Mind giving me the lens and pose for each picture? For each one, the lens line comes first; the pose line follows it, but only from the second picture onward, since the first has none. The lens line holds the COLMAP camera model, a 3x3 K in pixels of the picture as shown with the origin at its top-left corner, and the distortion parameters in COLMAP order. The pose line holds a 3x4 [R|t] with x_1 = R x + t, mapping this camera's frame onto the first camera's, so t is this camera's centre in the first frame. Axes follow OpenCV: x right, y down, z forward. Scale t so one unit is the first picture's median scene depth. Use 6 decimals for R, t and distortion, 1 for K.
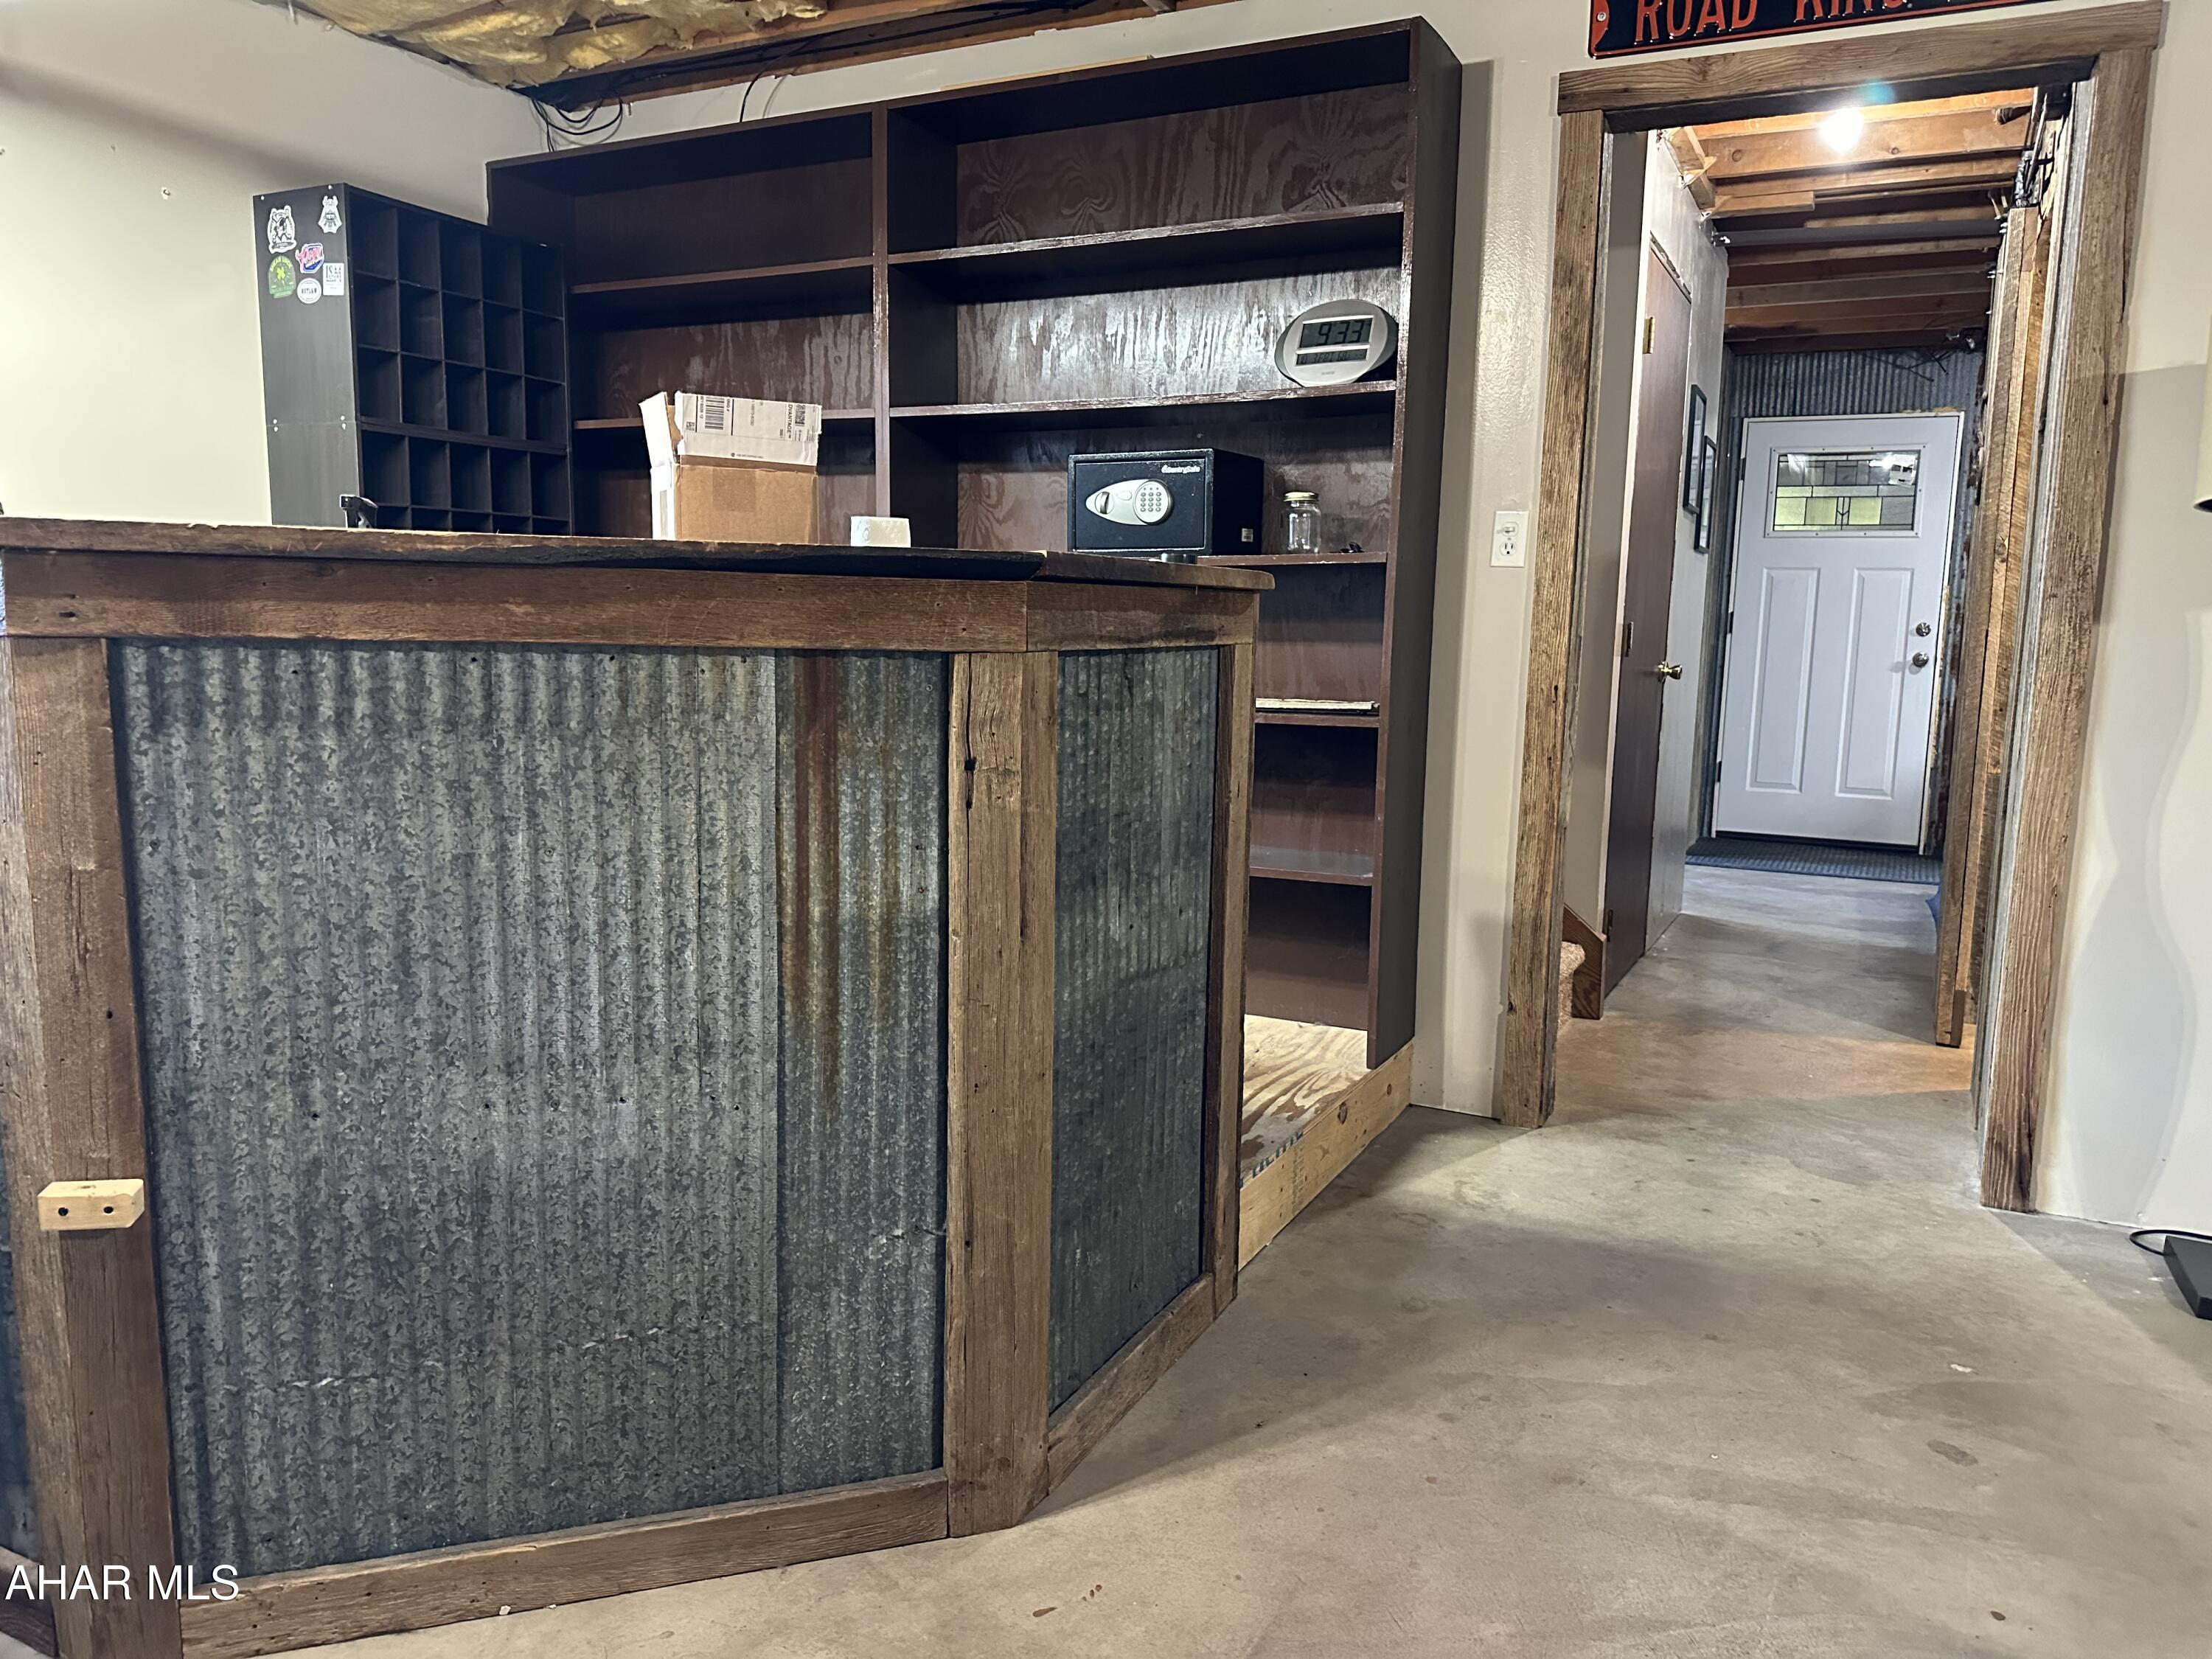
lens RADIAL K [[1578.5, 0, 1106.4], [0, 1578.5, 832.5], [0, 0, 1]] dist [0.004763, -0.007590]
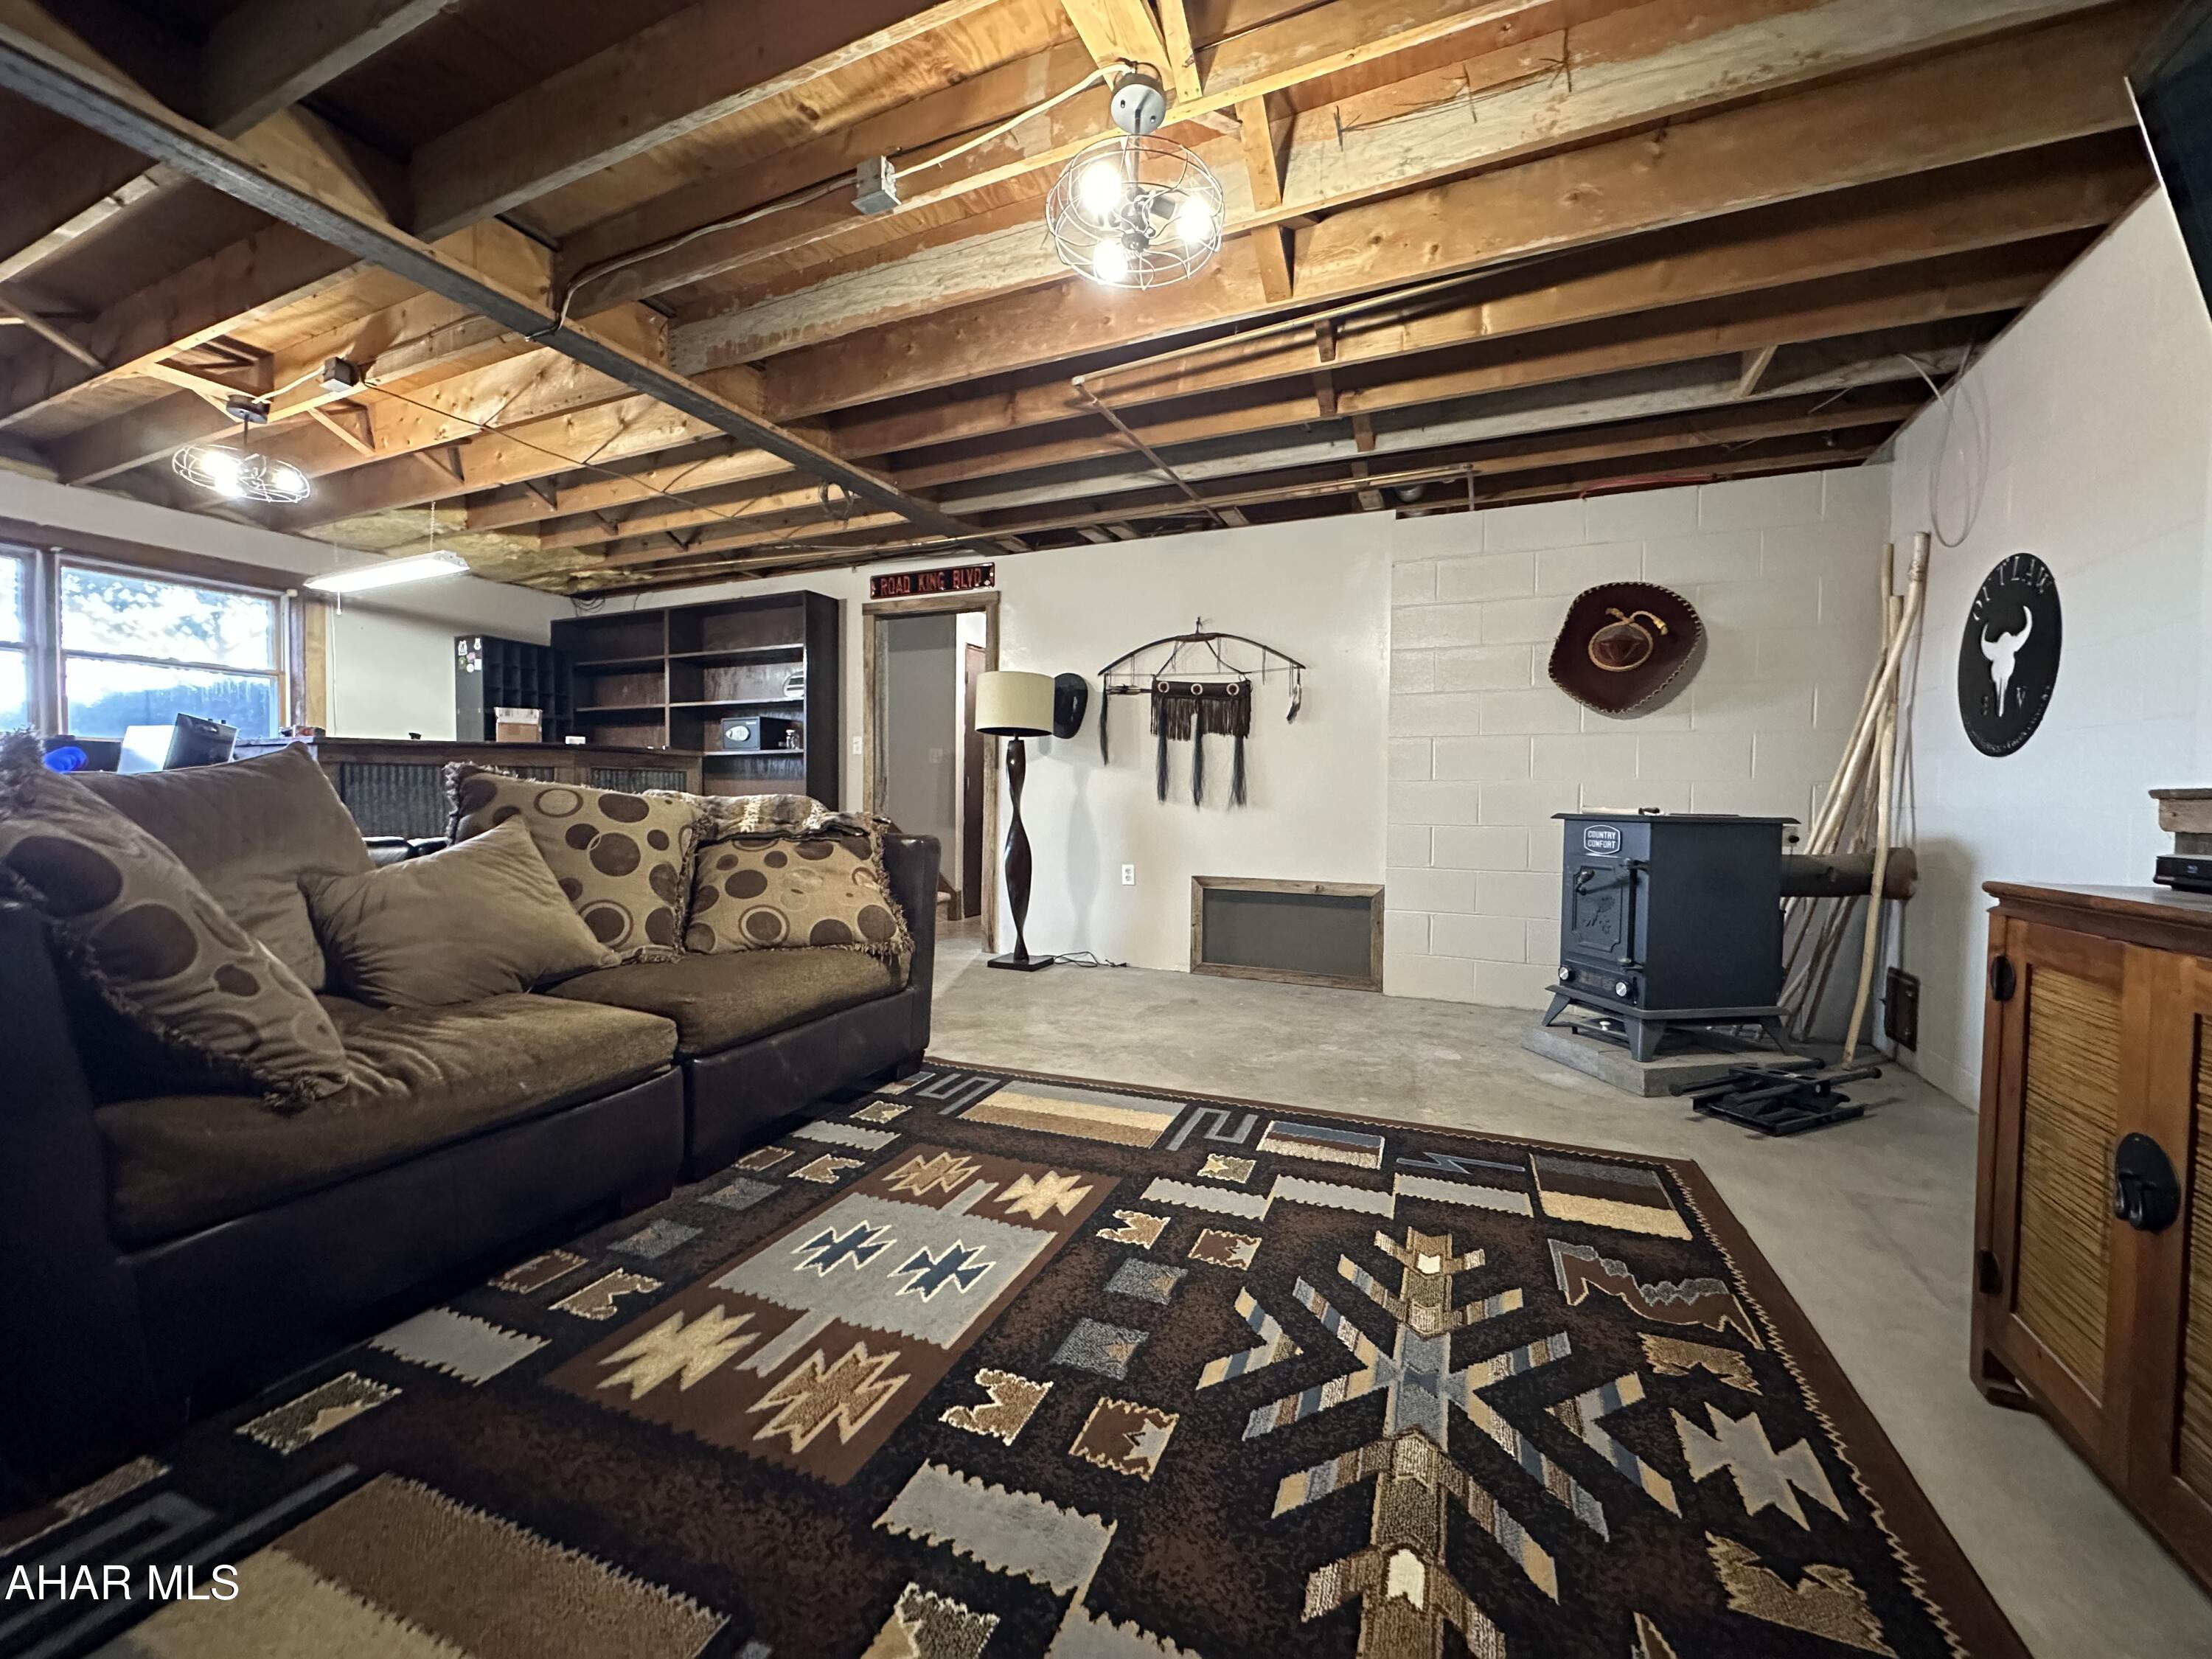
lens RADIAL K [[889.0, 0, 1110.2], [0, 889.0, 830.7], [0, 0, 1]] dist [-0.006643, 0.000938]
pose [[0.999149, -0.008889, 0.040287, 0.651393], [0.013133, 0.994243, -0.106343, 0.164107], [-0.039109, 0.106781, 0.993513, -0.702793]]
